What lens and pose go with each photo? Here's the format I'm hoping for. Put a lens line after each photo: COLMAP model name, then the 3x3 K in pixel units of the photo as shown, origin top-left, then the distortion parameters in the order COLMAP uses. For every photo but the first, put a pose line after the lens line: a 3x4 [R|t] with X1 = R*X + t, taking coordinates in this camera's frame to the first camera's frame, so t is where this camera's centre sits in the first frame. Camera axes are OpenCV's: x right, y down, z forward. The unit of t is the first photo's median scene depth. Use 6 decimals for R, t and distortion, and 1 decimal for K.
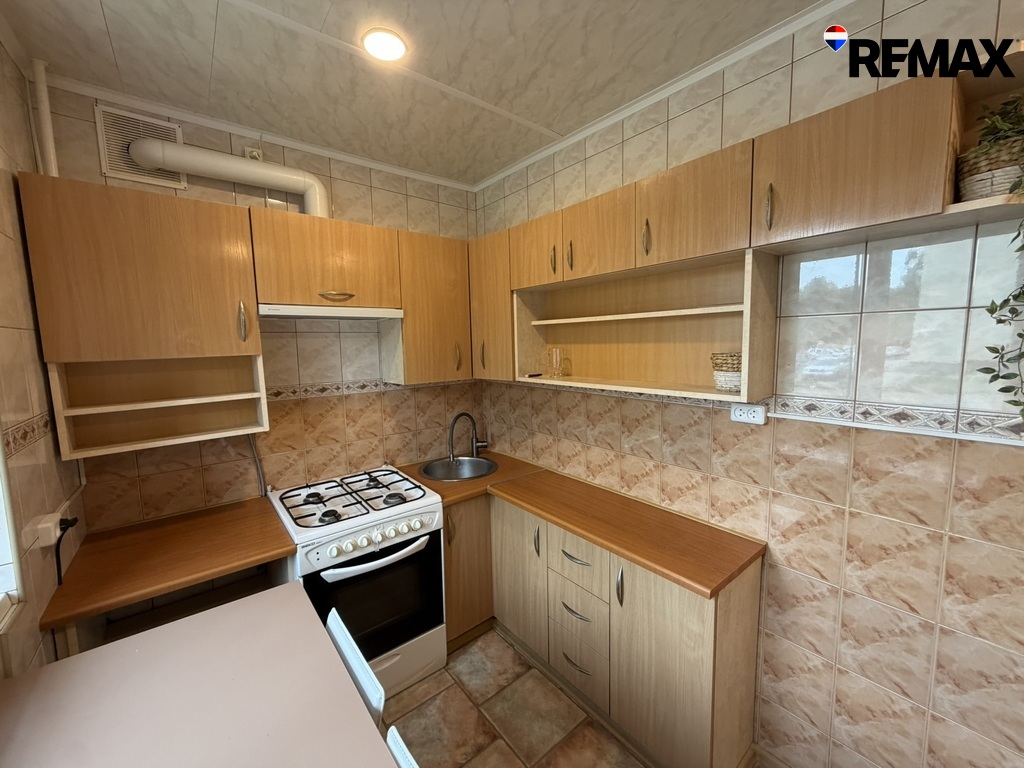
lens RADIAL K [[406.7, 0, 506.2], [0, 406.7, 383.0], [0, 0, 1]] dist [0.001941, -0.000701]
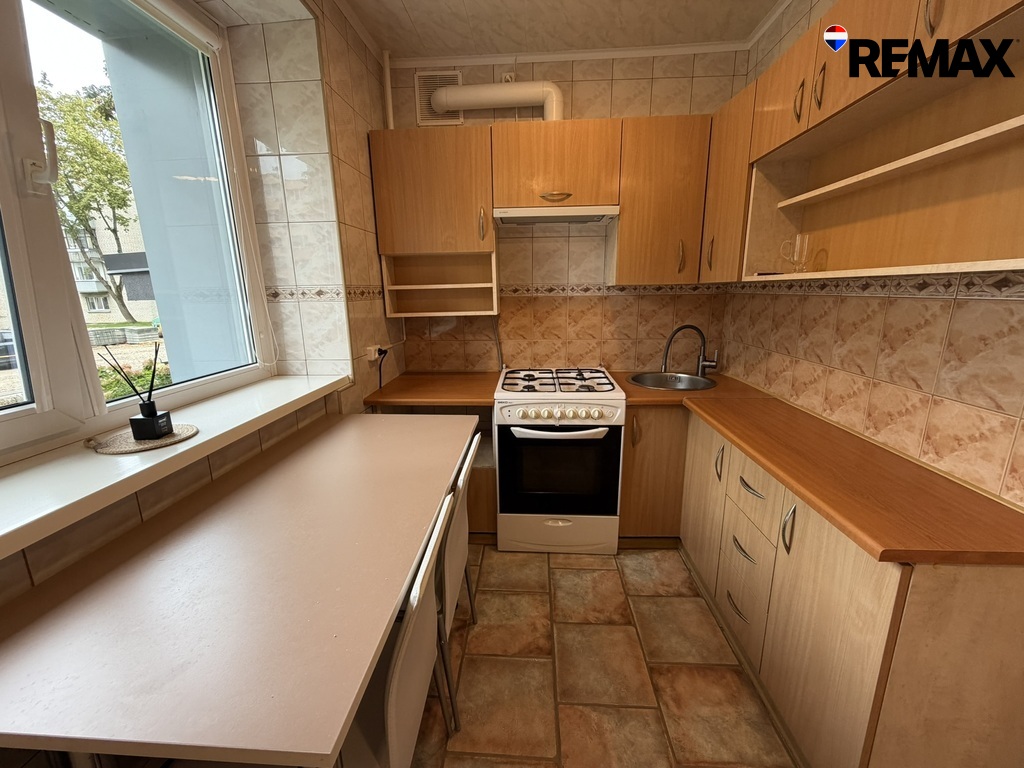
lens RADIAL K [[406.7, 0, 510.5], [0, 406.7, 383.0], [0, 0, 1]] dist [0.001941, -0.000701]
pose [[0.741247, 0.158588, -0.652229, 0.282733], [-0.069747, 0.984627, 0.160144, 0.111967], [0.667598, -0.073215, 0.740913, 0.070869]]
